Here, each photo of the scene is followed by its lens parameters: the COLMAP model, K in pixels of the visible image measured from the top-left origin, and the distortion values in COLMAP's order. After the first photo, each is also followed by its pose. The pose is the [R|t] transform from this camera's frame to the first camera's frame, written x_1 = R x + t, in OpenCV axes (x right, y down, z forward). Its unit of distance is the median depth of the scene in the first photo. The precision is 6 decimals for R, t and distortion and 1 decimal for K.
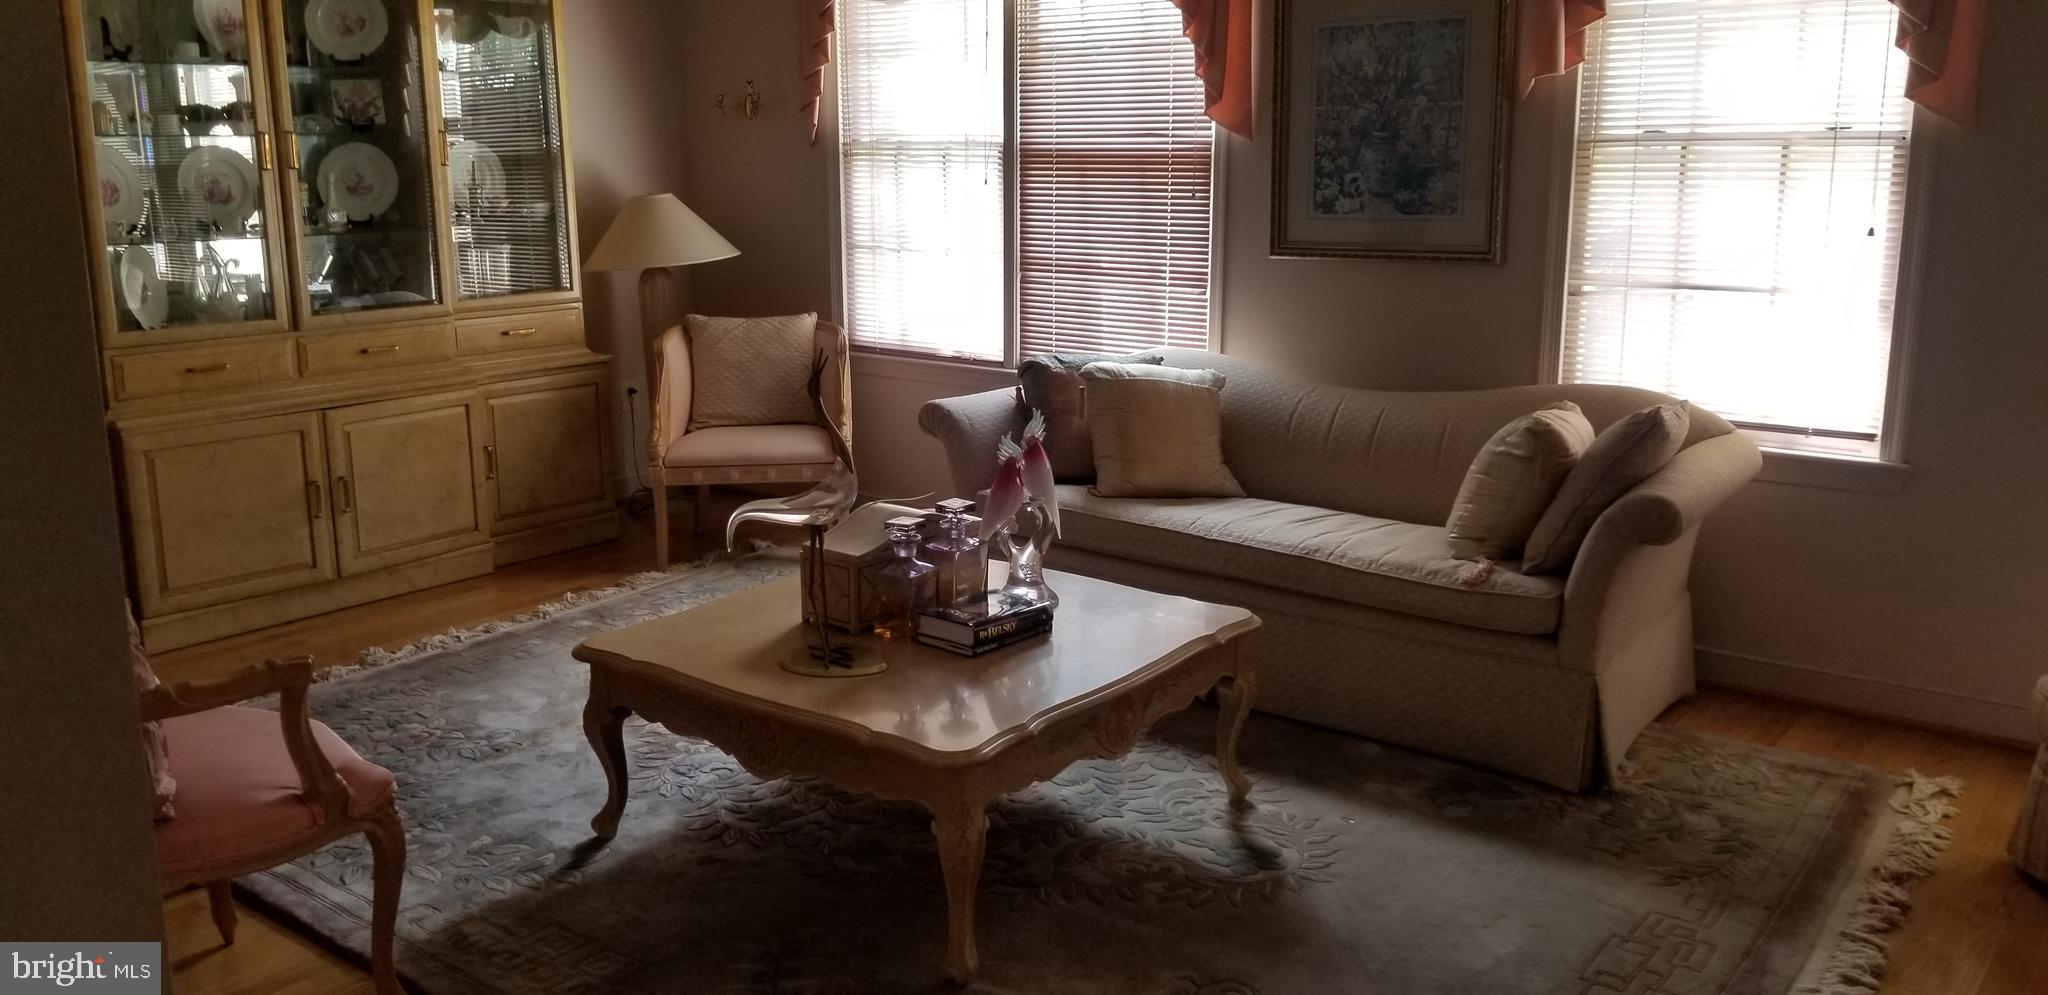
lens RADIAL K [[1597.9, 0, 1022.8], [0, 1597.9, 475.3], [0, 0, 1]] dist [0.038490, -0.076825]
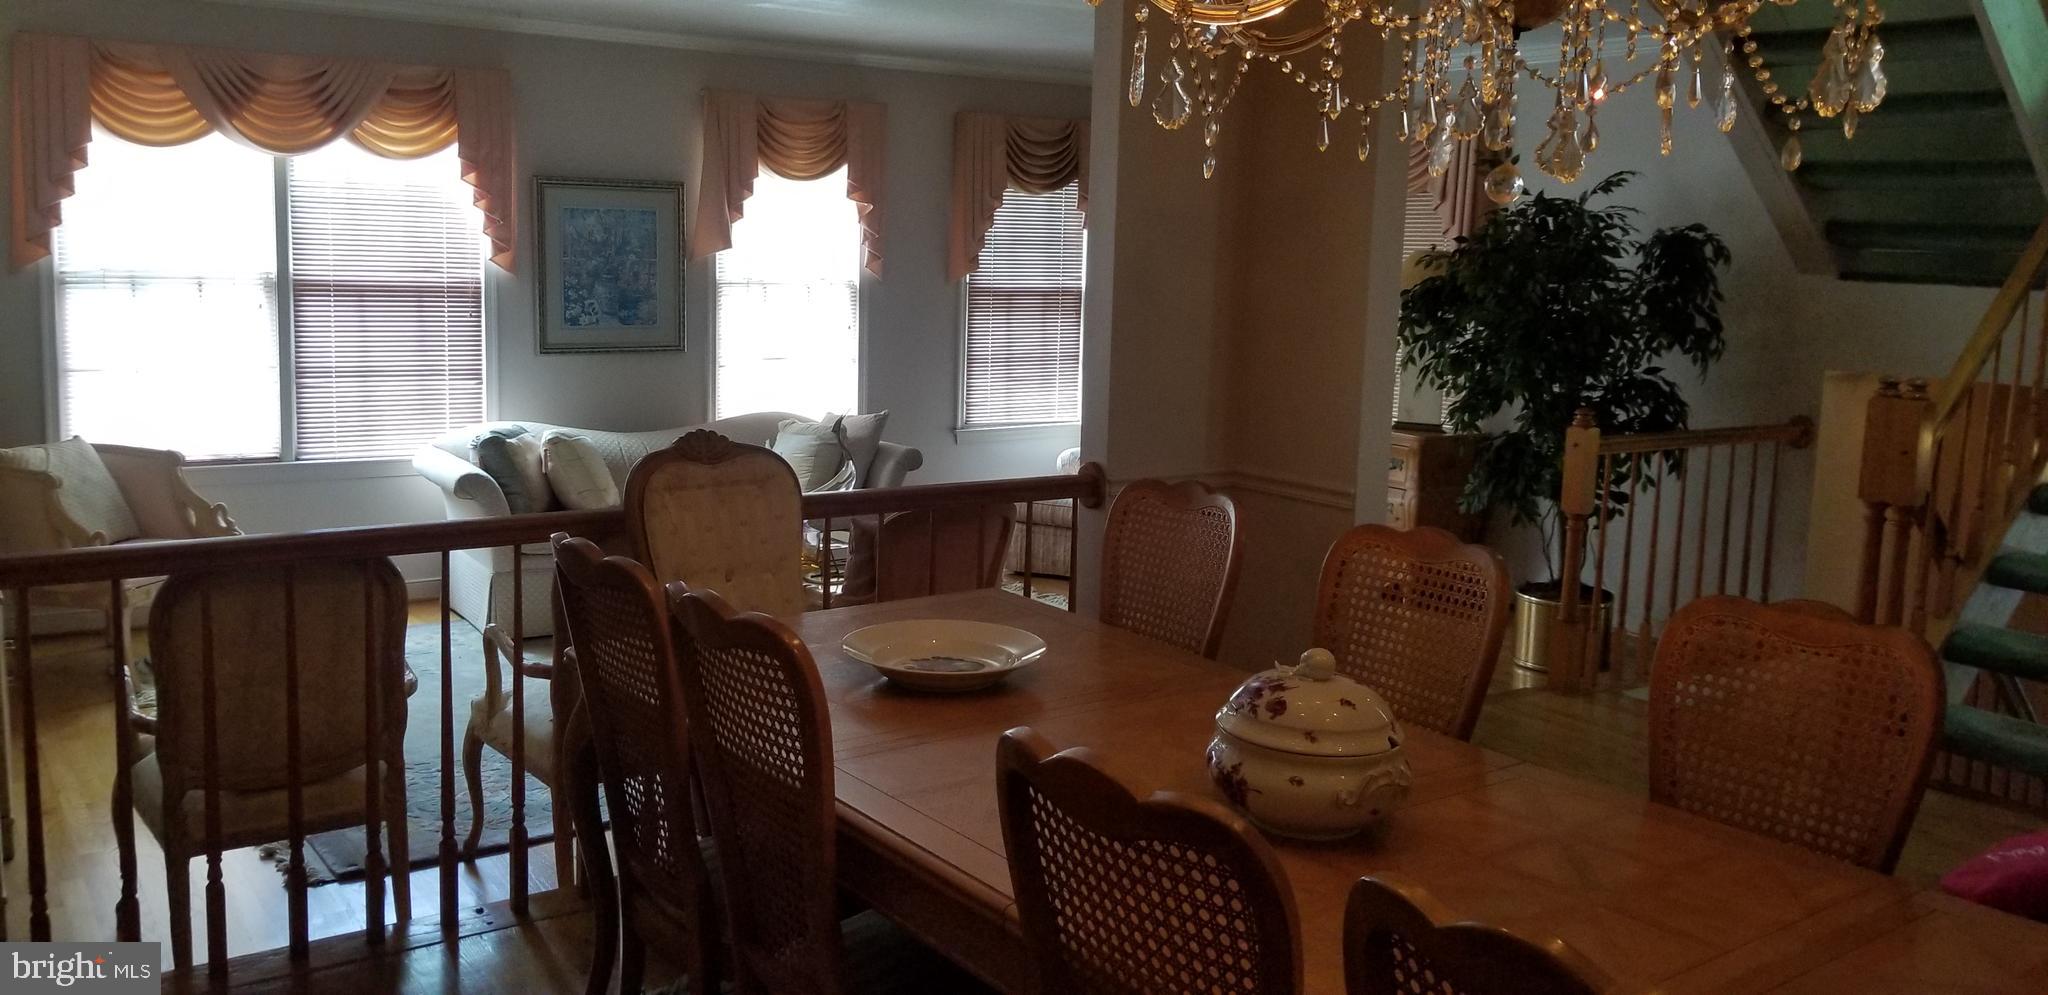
lens RADIAL K [[1597.9, 0, 1022.8], [0, 1597.9, 475.3], [0, 0, 1]] dist [0.038490, -0.076825]
pose [[0.242116, -0.129230, 0.961602, -1.249048], [0.161519, 0.982629, 0.091388, -0.094592], [-0.956709, 0.133191, 0.258784, 0.204114]]
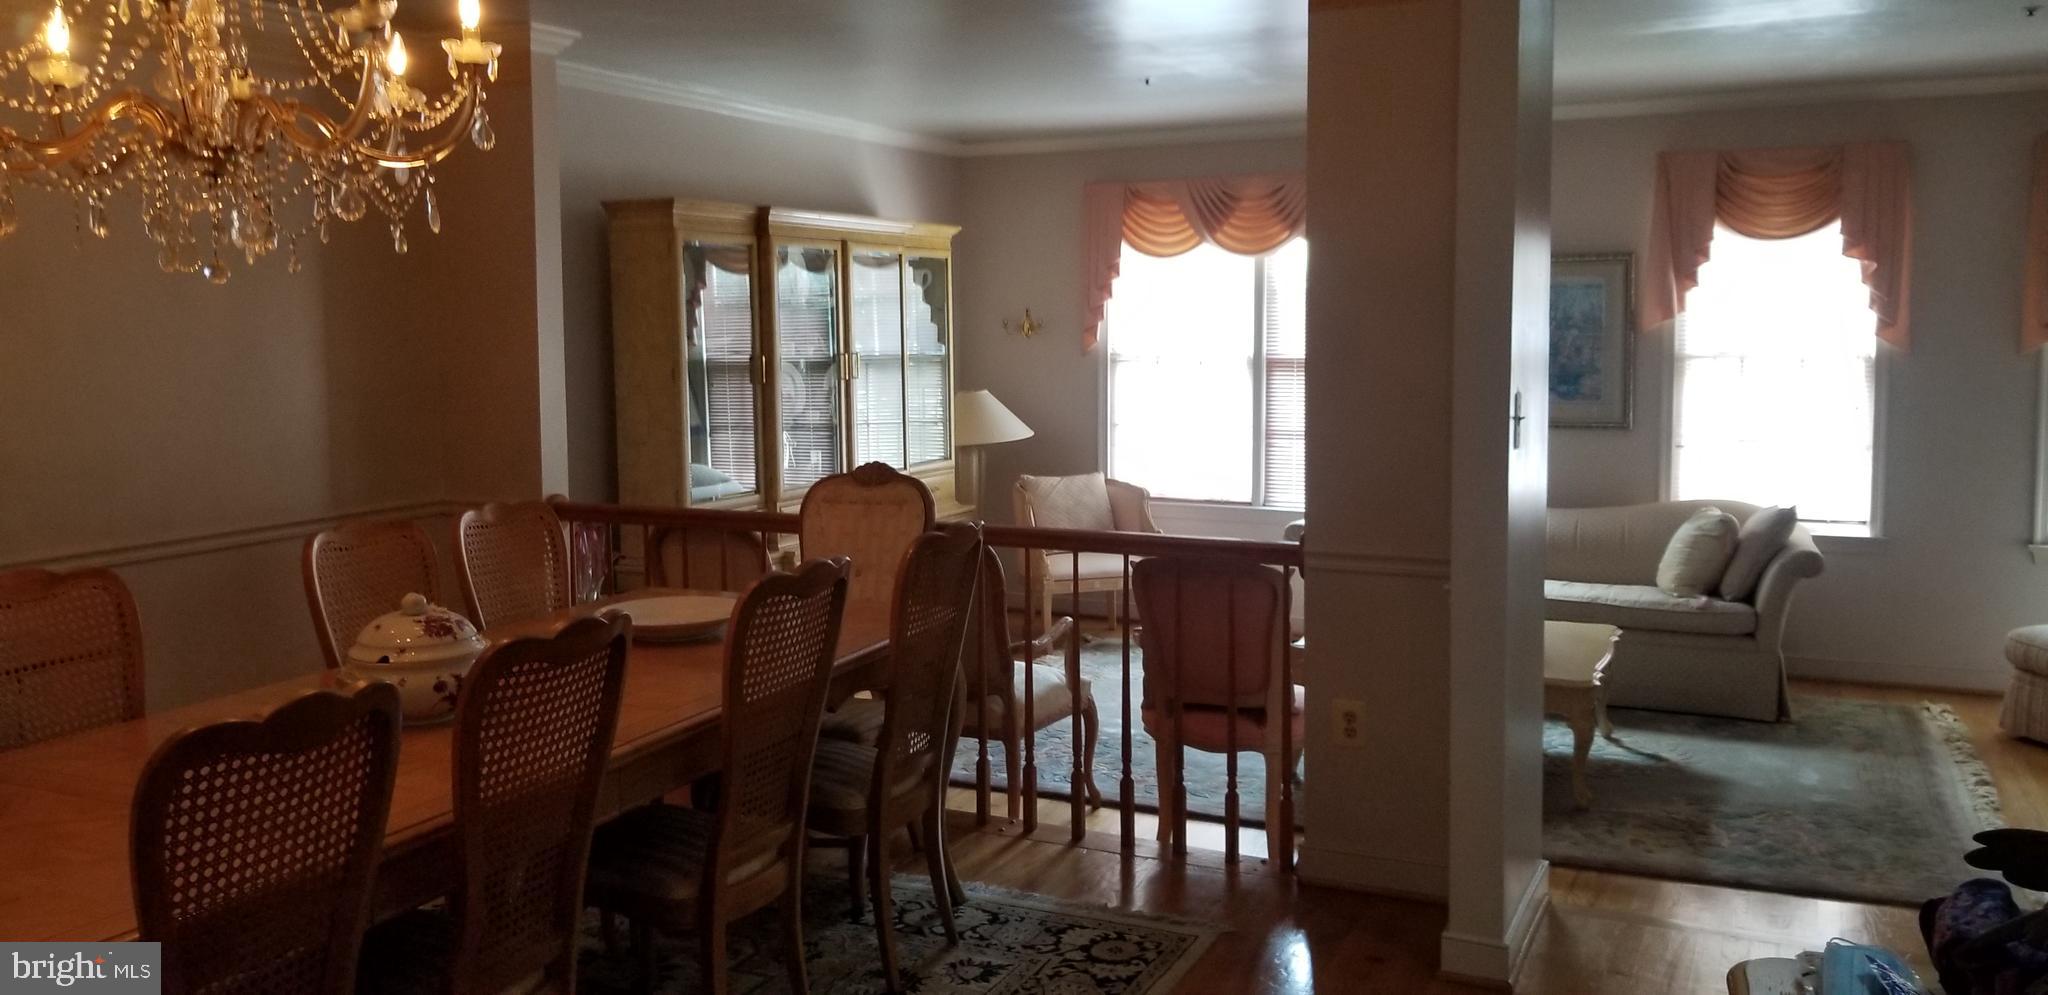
lens RADIAL K [[1597.9, 0, 1022.8], [0, 1597.9, 475.3], [0, 0, 1]] dist [0.038490, -0.076825]
pose [[0.976515, -0.026502, 0.213815, -0.640015], [0.048292, 0.994079, -0.097342, 0.043928], [-0.209970, 0.105381, 0.972012, -0.450481]]
